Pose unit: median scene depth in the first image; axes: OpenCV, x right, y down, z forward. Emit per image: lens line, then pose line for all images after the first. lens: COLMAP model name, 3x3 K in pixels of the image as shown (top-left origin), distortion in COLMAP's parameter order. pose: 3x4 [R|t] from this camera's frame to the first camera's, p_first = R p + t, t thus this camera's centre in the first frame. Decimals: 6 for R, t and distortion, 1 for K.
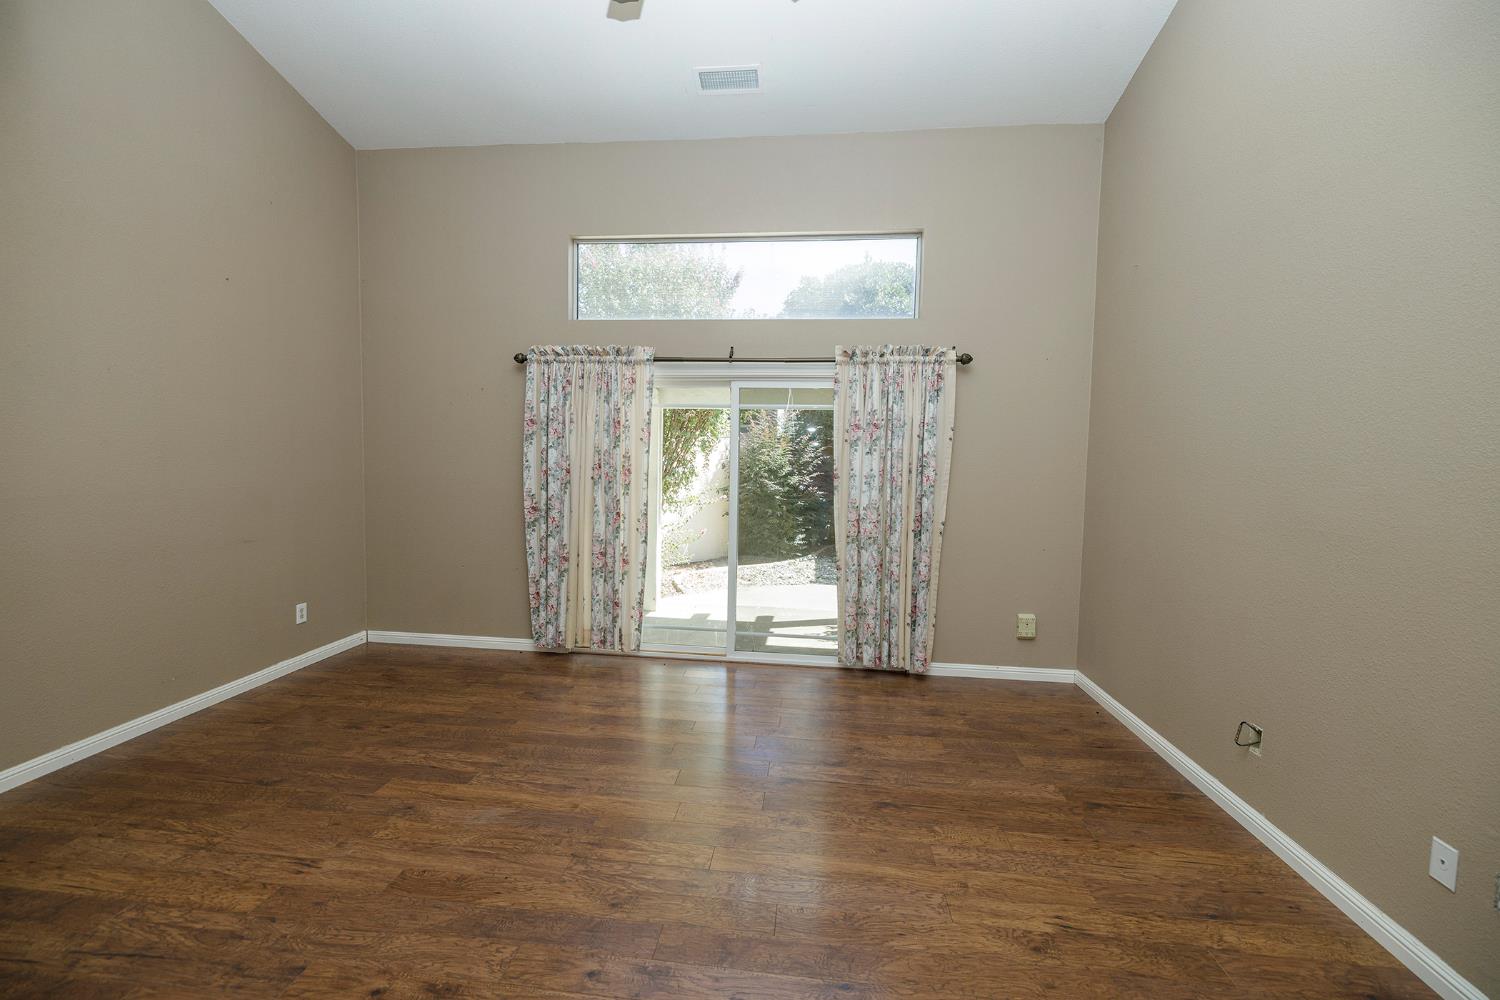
lens RADIAL K [[622.9, 0, 745.1], [0, 622.9, 496.9], [0, 0, 1]] dist [-0.000005, -0.000603]
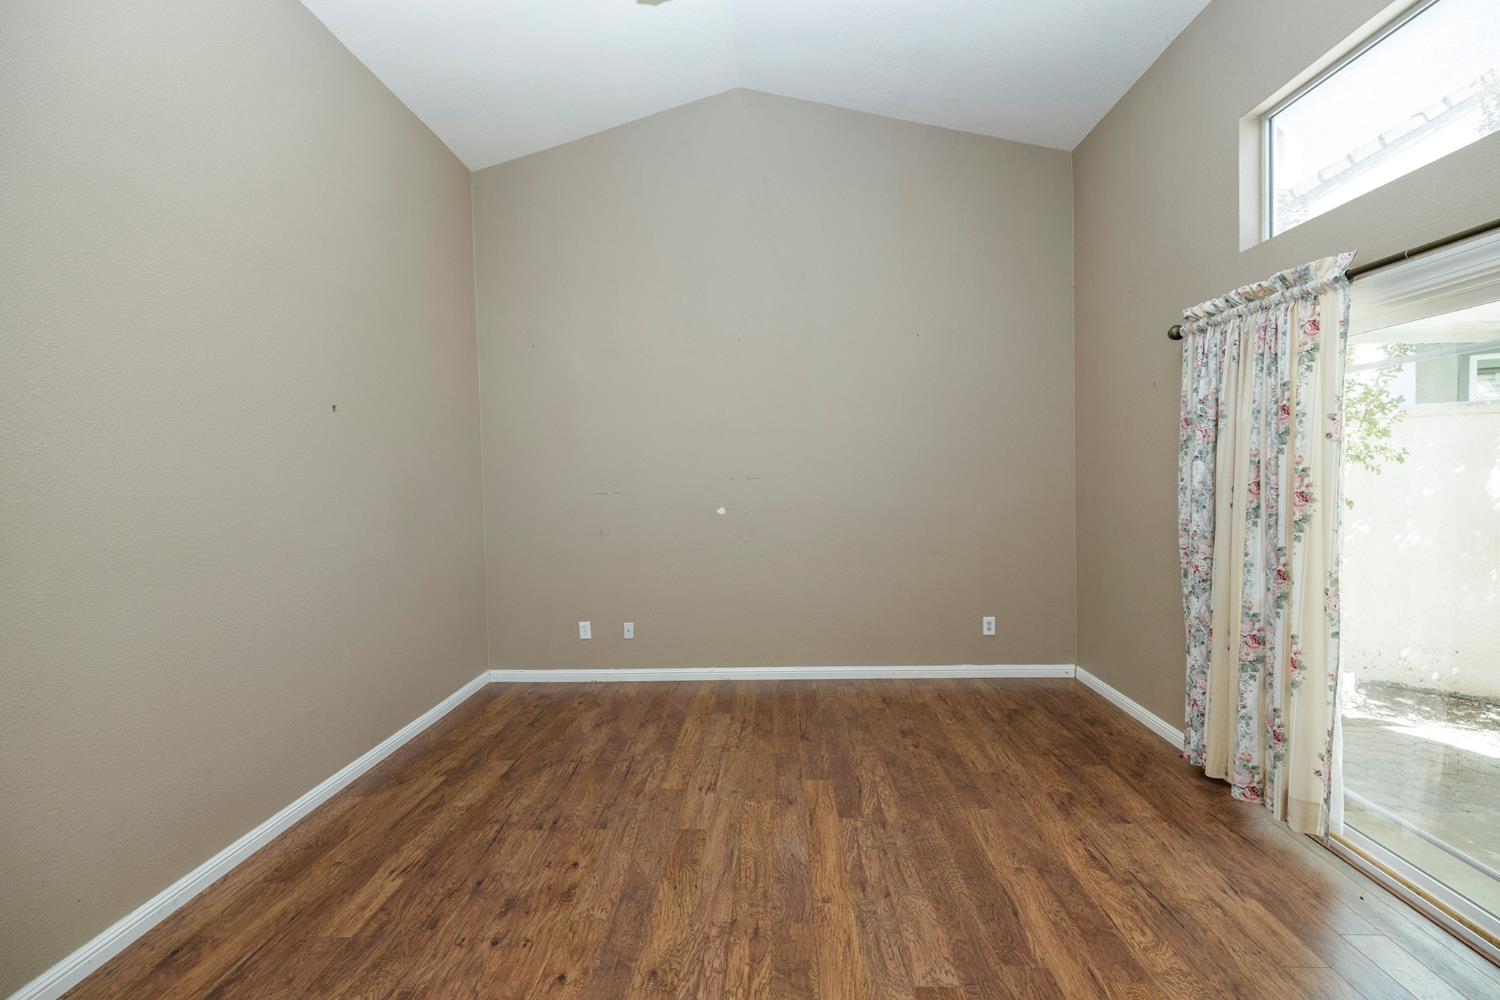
lens RADIAL K [[647.7, 0, 744.2], [0, 647.7, 492.3], [0, 0, 1]] dist [-0.000492, -0.000281]
pose [[0.058046, 0.008427, -0.998278, 0.392241], [-0.041058, 0.999138, 0.006047, -0.032663], [0.997469, 0.040637, 0.058342, 0.554954]]
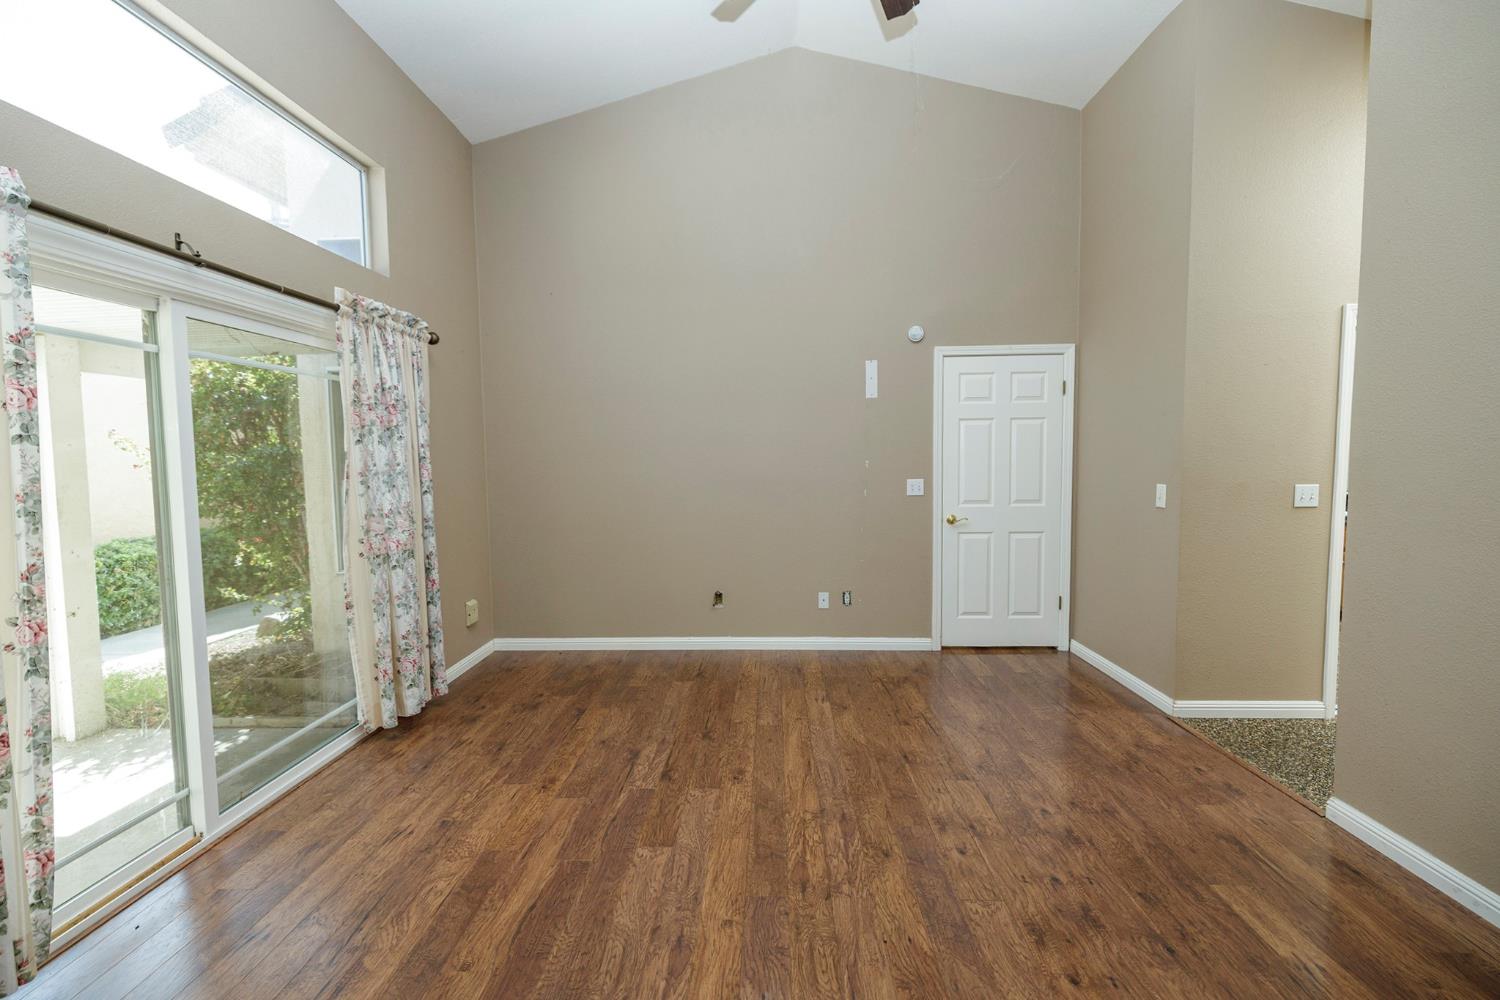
lens RADIAL K [[638.9, 0, 740.6], [0, 638.9, 491.7], [0, 0, 1]] dist [-0.001535, -0.000299]
pose [[-0.060875, -0.076492, 0.995210, -0.663097], [0.076355, 0.993781, 0.081052, -0.043780], [-0.995221, 0.080923, -0.054656, 0.667963]]
